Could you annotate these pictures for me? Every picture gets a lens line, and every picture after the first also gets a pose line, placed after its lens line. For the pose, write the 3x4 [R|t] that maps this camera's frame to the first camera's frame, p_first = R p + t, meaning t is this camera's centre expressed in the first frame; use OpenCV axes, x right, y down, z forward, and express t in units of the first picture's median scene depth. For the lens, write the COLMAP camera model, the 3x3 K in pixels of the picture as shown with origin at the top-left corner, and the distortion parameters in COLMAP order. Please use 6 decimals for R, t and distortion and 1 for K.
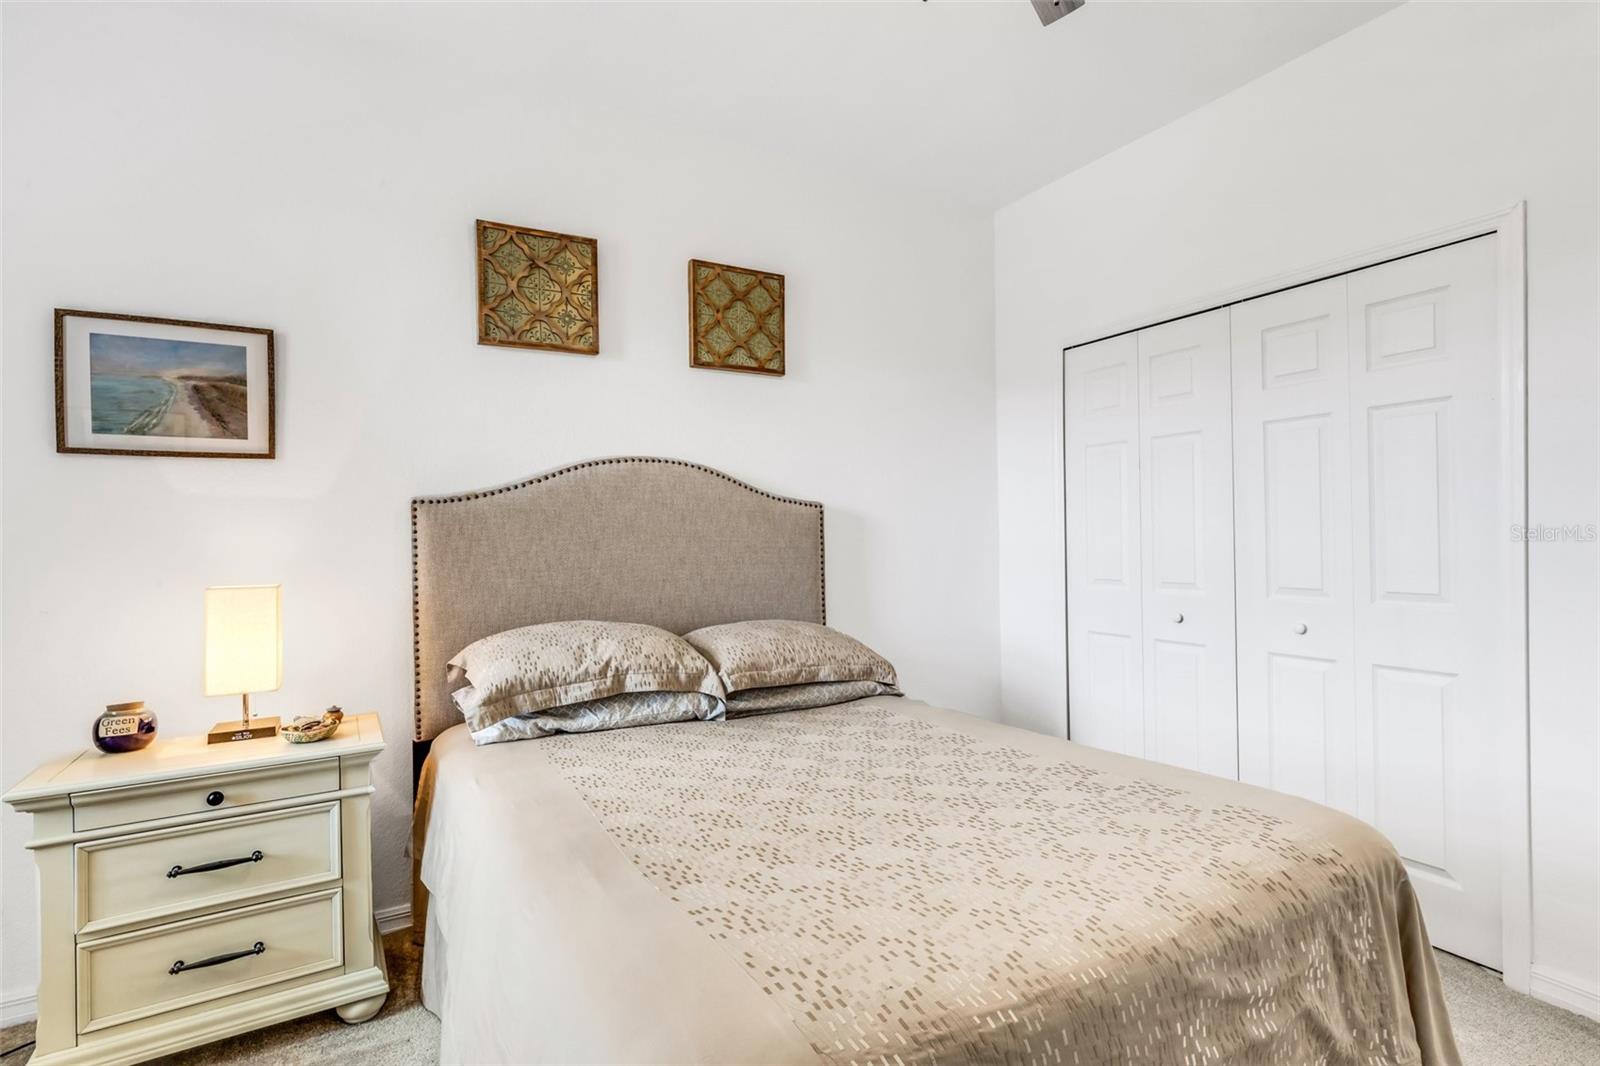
lens RADIAL K [[764.9, 0, 831.4], [0, 764.9, 532.7], [0, 0, 1]] dist [0.001994, -0.002836]
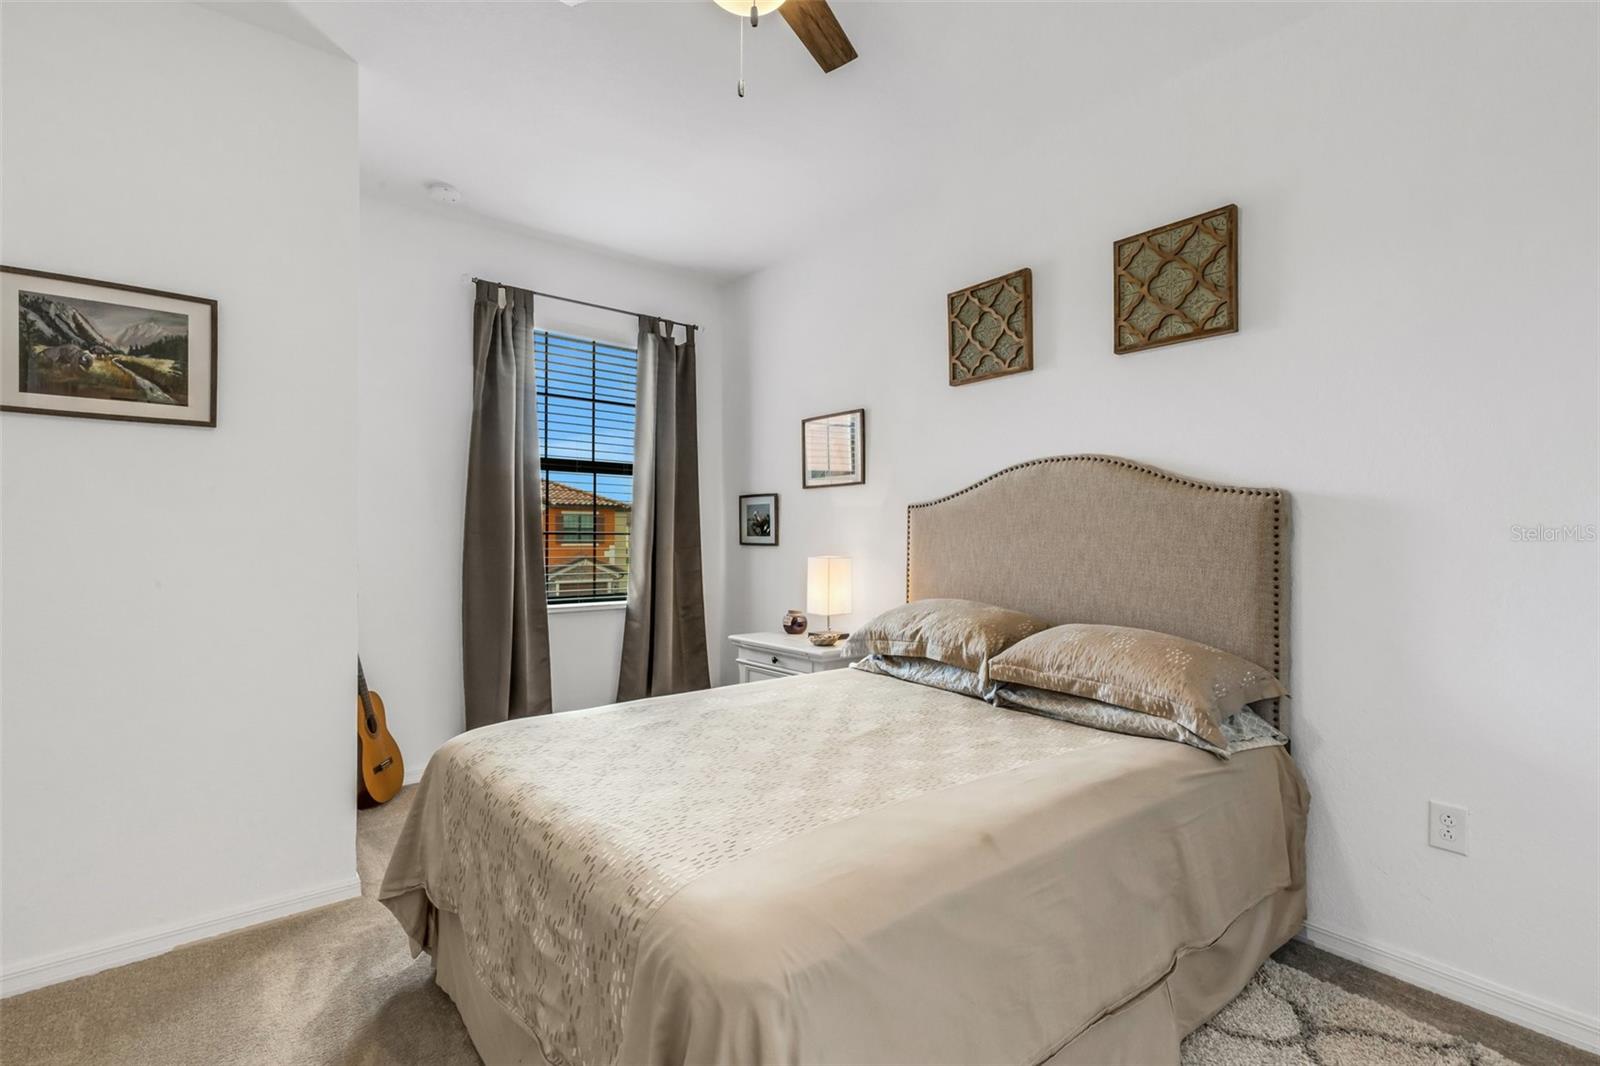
lens RADIAL K [[752.7, 0, 801.1], [0, 752.7, 533.4], [0, 0, 1]] dist [0.007027, -0.001273]
pose [[0.141894, 0.014436, -0.989777, 0.783495], [0.001130, 0.999891, 0.014746, -0.009386], [0.989881, -0.003211, 0.141862, 0.536796]]
